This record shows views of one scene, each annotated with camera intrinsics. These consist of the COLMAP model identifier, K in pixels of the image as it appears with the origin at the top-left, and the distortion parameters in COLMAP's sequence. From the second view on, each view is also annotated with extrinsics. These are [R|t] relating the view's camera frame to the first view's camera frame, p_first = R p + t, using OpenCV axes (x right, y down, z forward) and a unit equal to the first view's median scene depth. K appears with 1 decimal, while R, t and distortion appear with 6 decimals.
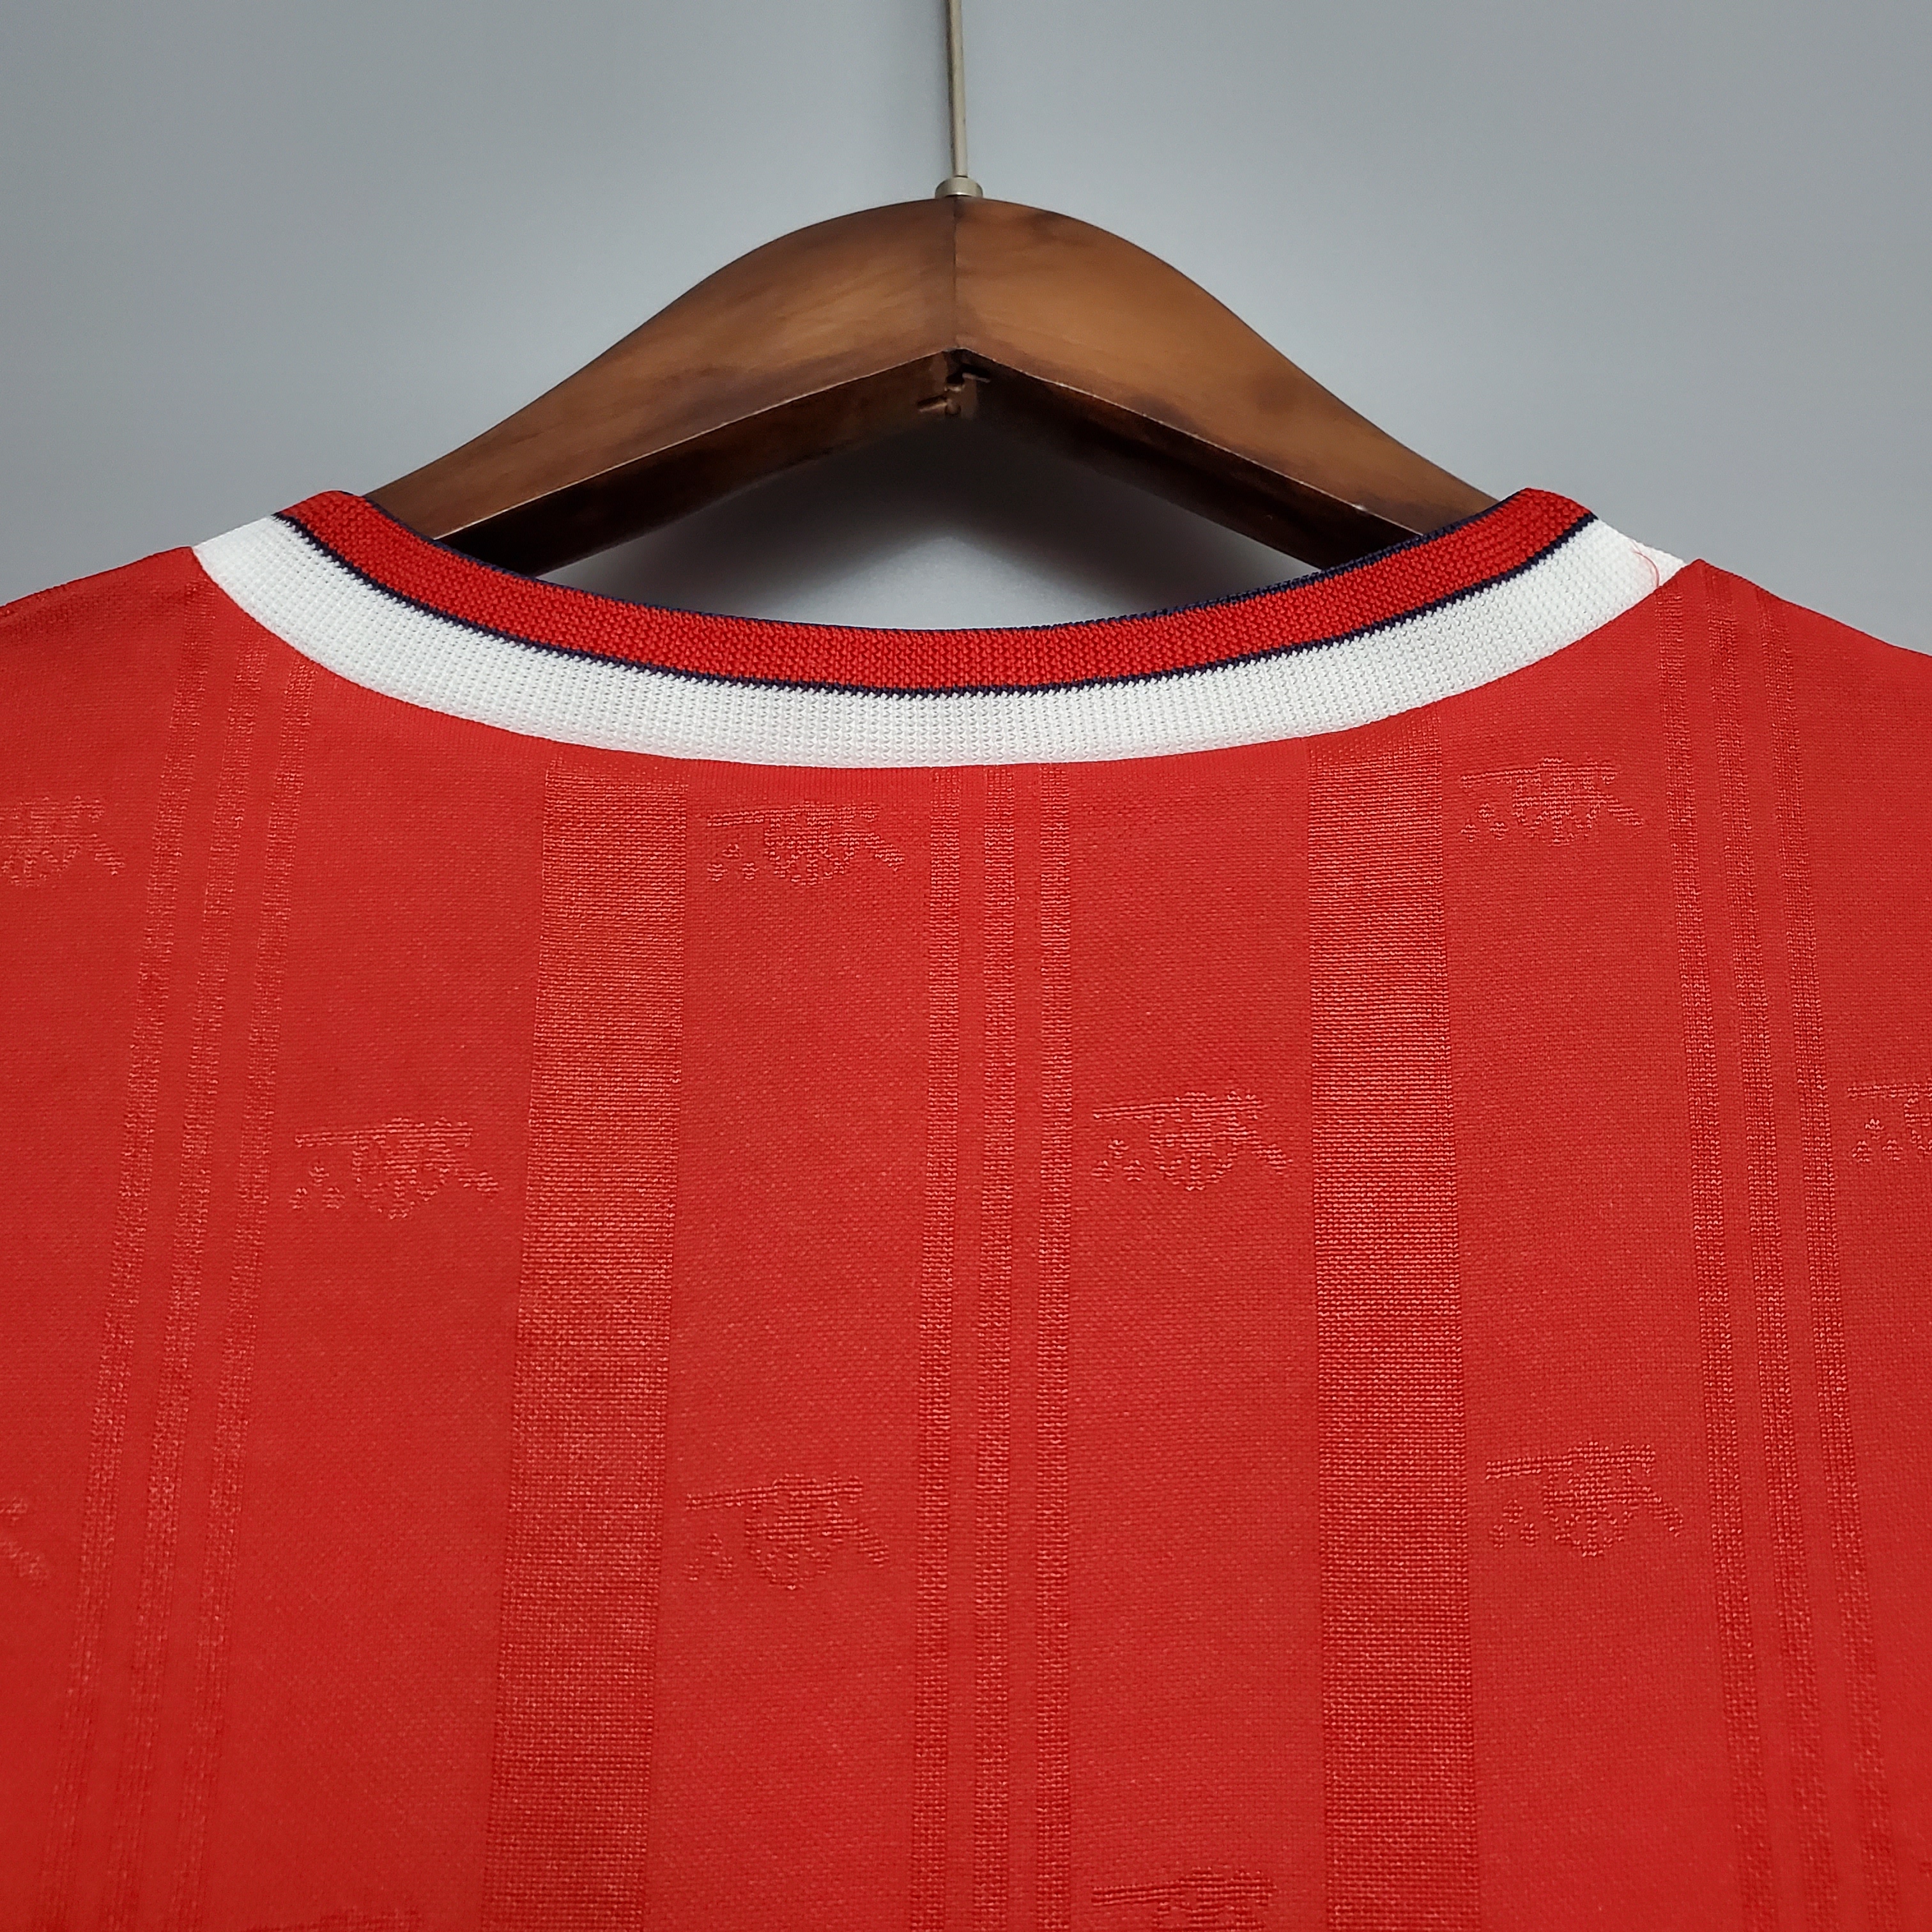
lens RADIAL K [[2088.1, 0, 974.8], [0, 2088.1, 950.3], [0, 0, 1]] dist [0.263667, -0.963027]
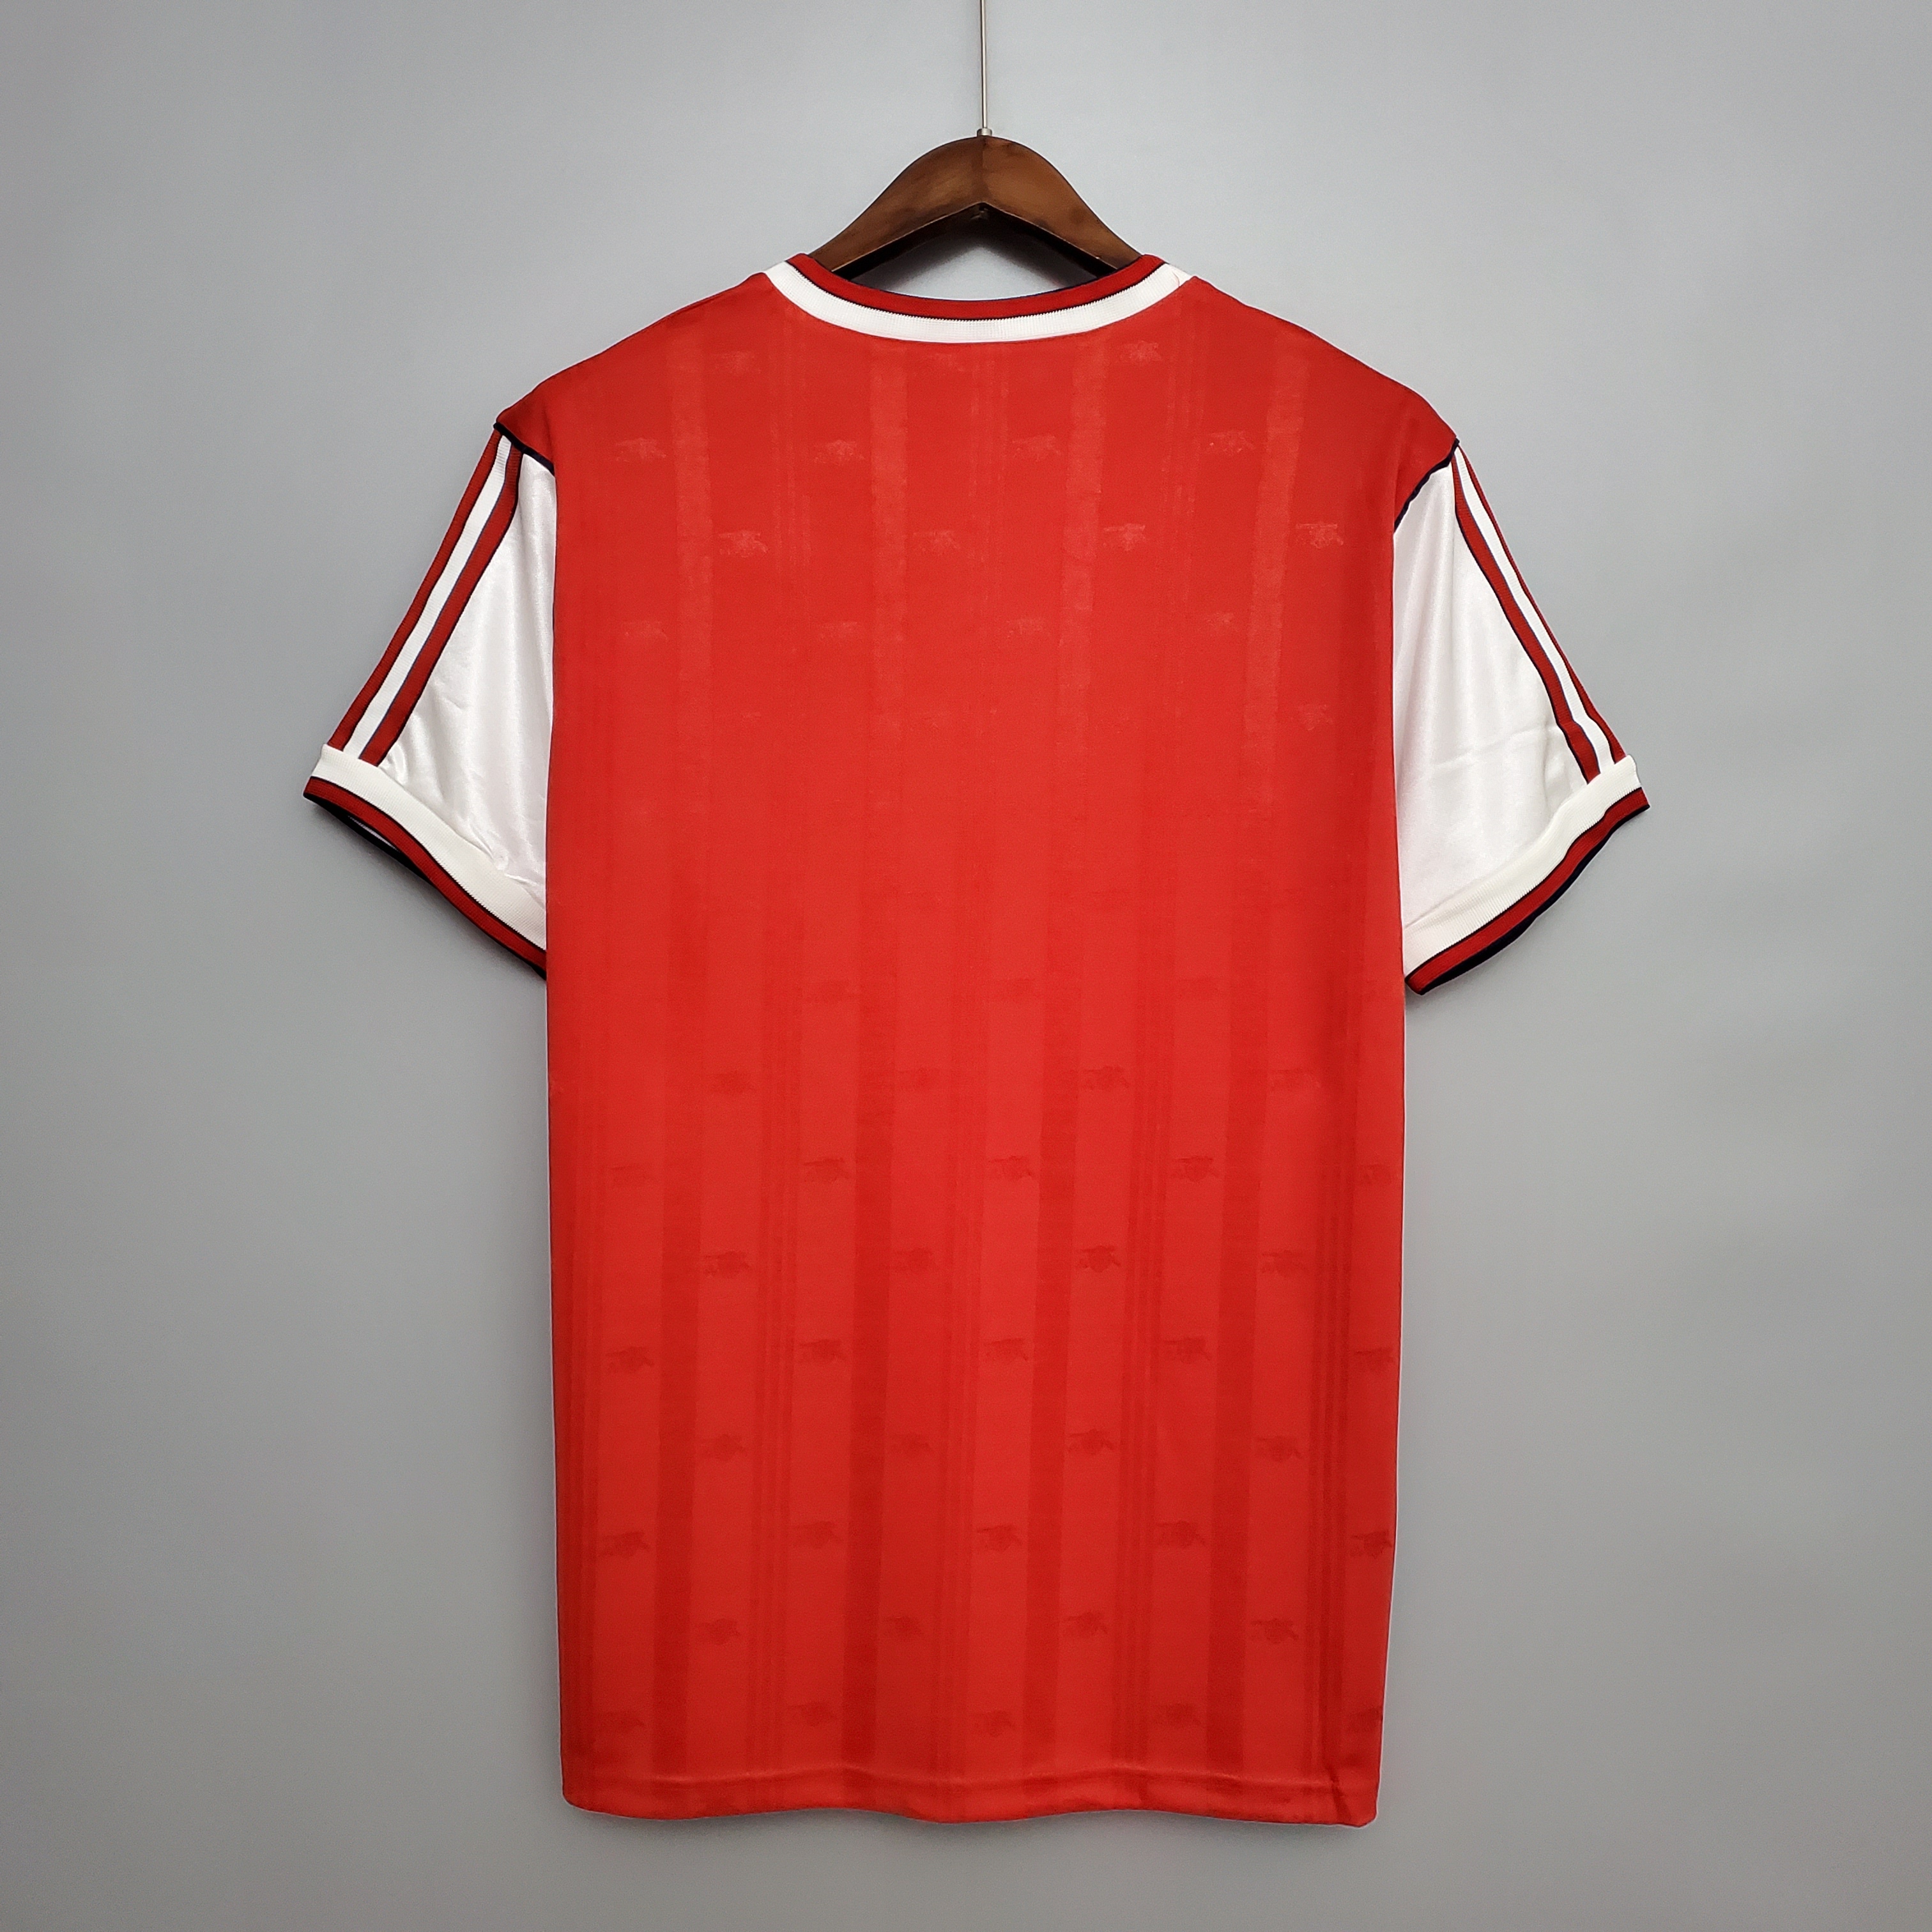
lens RADIAL K [[2088.1, 0, 974.8], [0, 2088.1, 950.3], [0, 0, 1]] dist [0.263667, -0.963027]
pose [[0.999407, 0.013350, -0.031738, 0.107463], [-0.003433, 0.955821, 0.293928, -0.151129], [0.034260, -0.293645, 0.955300, -2.659870]]
